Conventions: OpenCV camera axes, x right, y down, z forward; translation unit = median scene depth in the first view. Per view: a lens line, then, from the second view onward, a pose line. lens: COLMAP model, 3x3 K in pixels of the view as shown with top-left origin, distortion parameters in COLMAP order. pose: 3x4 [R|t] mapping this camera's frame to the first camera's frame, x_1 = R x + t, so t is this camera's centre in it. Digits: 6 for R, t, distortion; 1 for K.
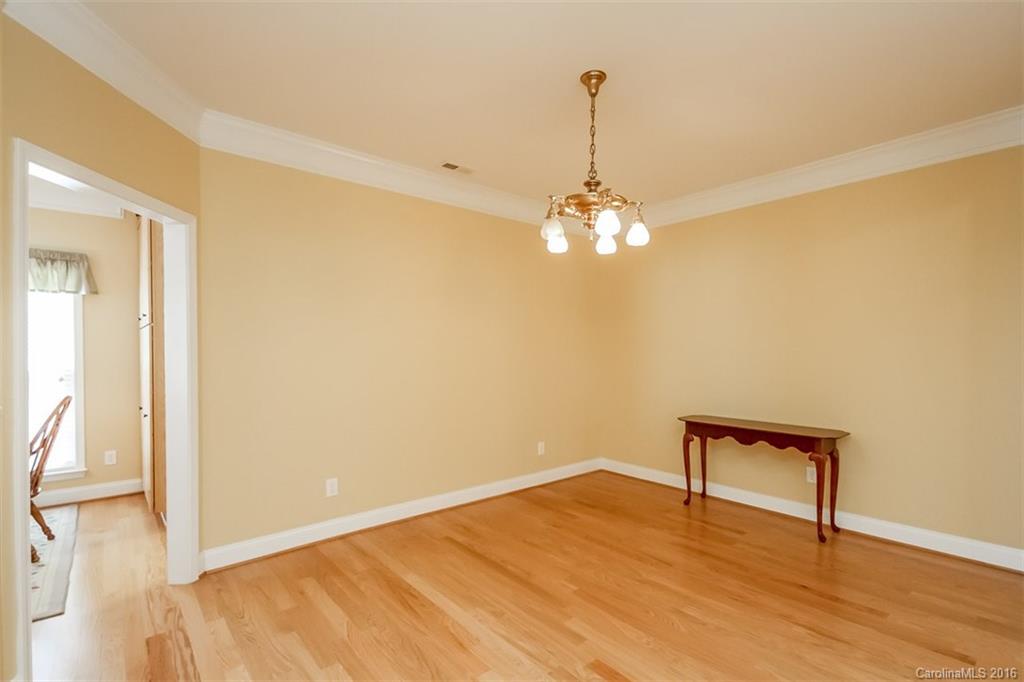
lens RADIAL K [[475.4, 0, 516.9], [0, 475.4, 348.1], [0, 0, 1]] dist [0.008017, -0.006132]
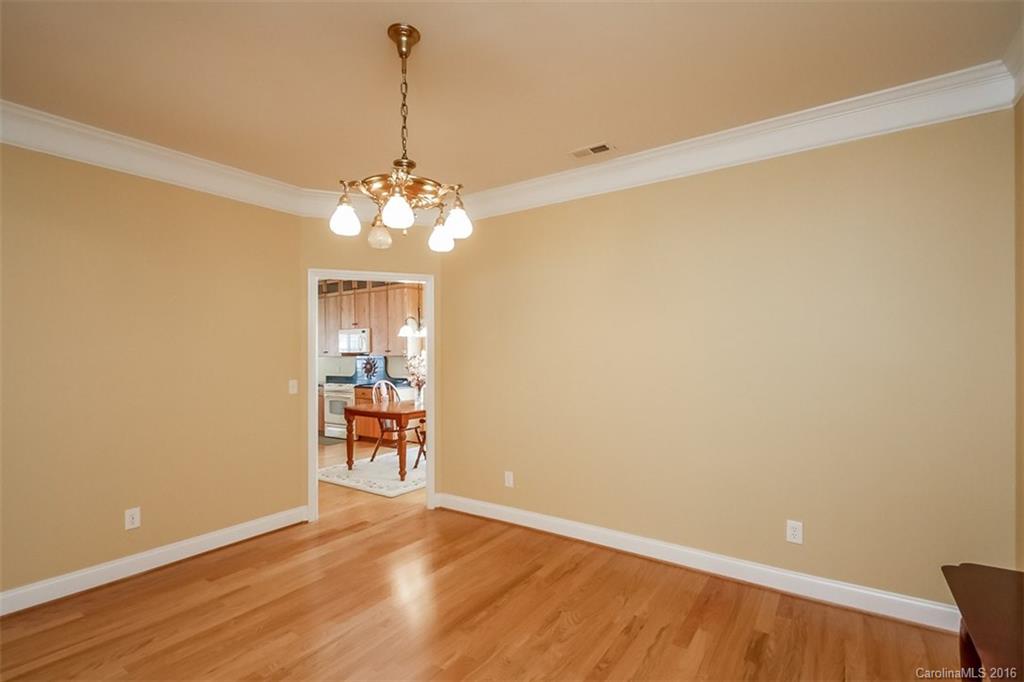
lens RADIAL K [[475.4, 0, 518.0], [0, 475.4, 346.8], [0, 0, 1]] dist [0.008017, -0.006132]
pose [[0.270793, -0.001115, -0.962637, 0.742006], [0.006668, 0.999978, 0.000718, -0.030695], [0.962615, -0.006614, 0.270794, 0.714970]]
